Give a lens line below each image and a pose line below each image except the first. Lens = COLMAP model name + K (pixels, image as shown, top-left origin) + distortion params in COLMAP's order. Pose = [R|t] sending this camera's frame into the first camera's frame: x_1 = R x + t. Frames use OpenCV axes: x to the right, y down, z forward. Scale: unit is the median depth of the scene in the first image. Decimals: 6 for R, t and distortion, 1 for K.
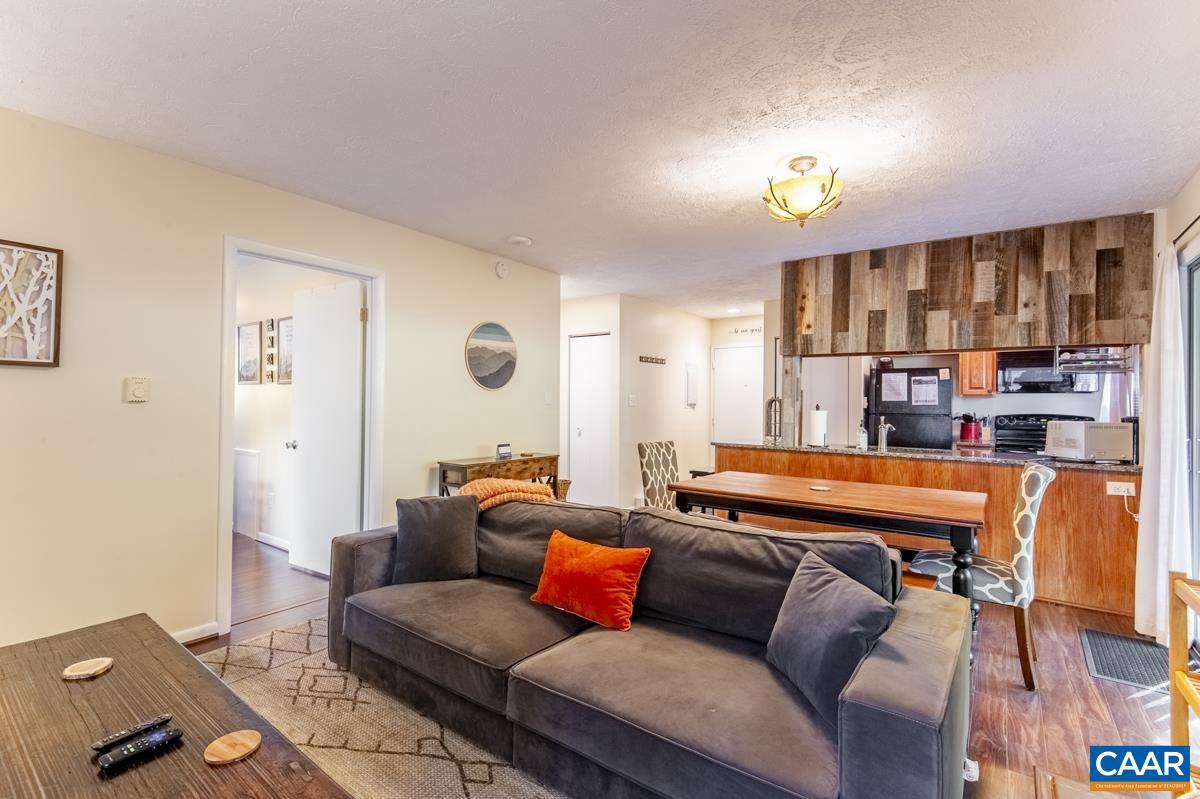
lens RADIAL K [[545.5, 0, 588.6], [0, 545.5, 395.5], [0, 0, 1]] dist [0.023320, -0.013454]
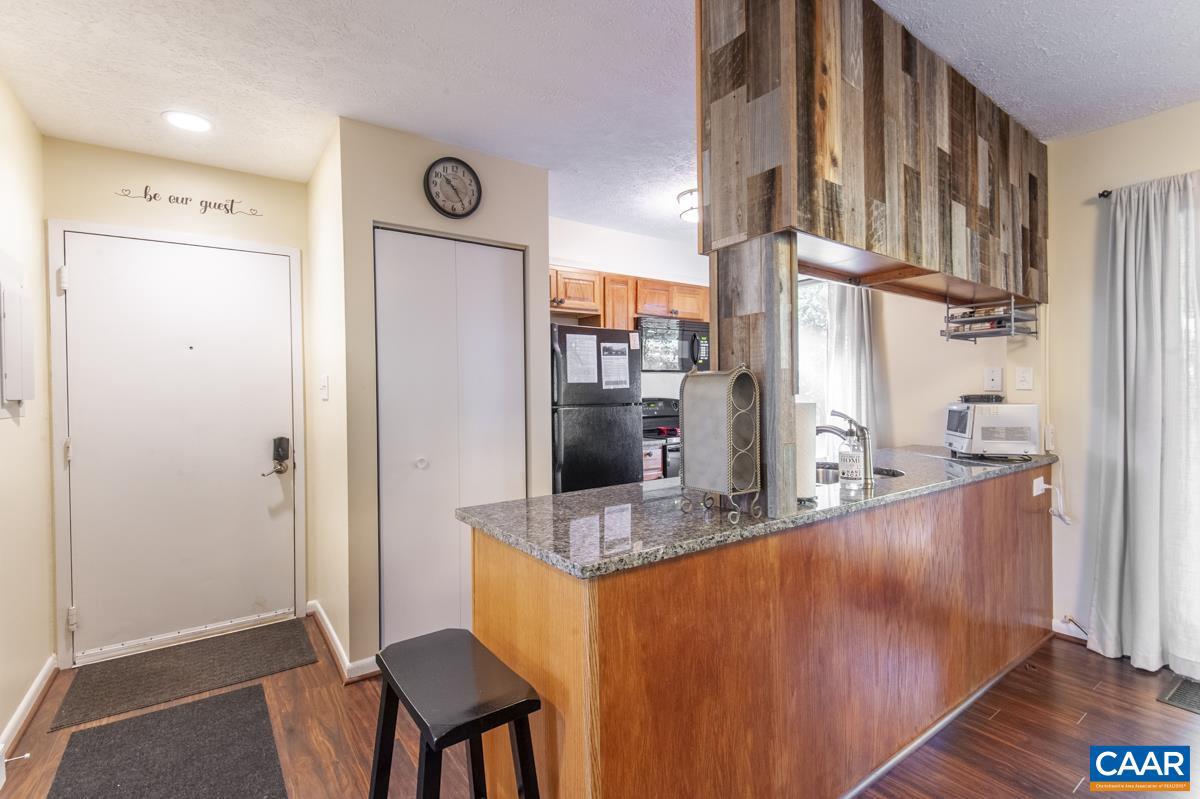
lens RADIAL K [[545.5, 0, 588.6], [0, 545.5, 395.5], [0, 0, 1]] dist [0.023320, -0.013454]
pose [[0.303912, -0.023817, 0.952402, 0.016493], [0.008762, 0.999715, 0.022205, 0.010875], [-0.952660, 0.001597, 0.304034, 0.854062]]
